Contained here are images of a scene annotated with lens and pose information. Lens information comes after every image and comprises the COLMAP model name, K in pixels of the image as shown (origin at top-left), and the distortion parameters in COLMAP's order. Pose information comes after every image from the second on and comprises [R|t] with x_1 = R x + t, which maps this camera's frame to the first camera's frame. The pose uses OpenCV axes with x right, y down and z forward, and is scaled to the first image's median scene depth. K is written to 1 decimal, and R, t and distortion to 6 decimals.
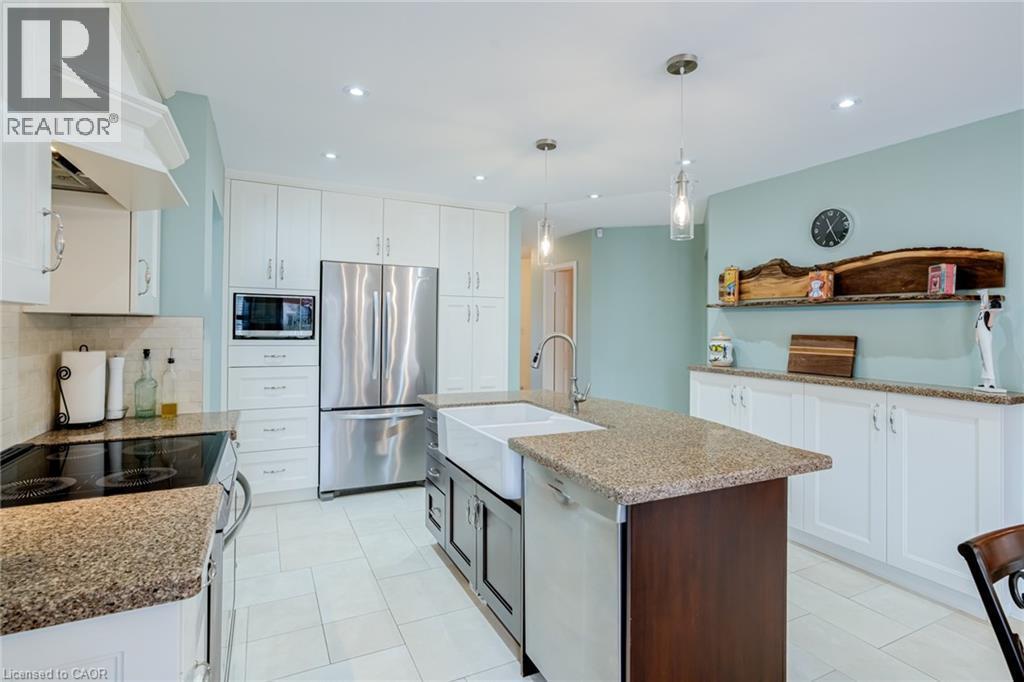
lens RADIAL K [[507.3, 0, 516.1], [0, 507.3, 336.2], [0, 0, 1]] dist [-0.002507, 0.001729]
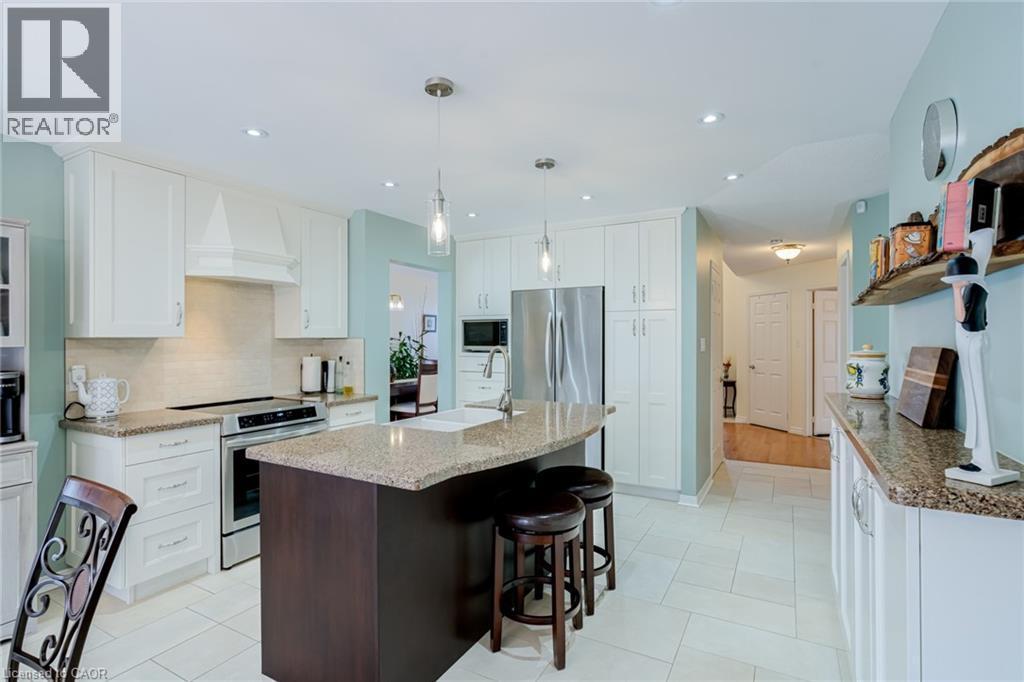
lens RADIAL K [[507.3, 0, 517.5], [0, 507.3, 338.1], [0, 0, 1]] dist [-0.002507, 0.001729]
pose [[0.563955, -0.019374, -0.825578, 0.719860], [-0.004135, 0.999646, -0.026283, 0.003183], [0.825795, 0.018236, 0.563675, 0.299642]]
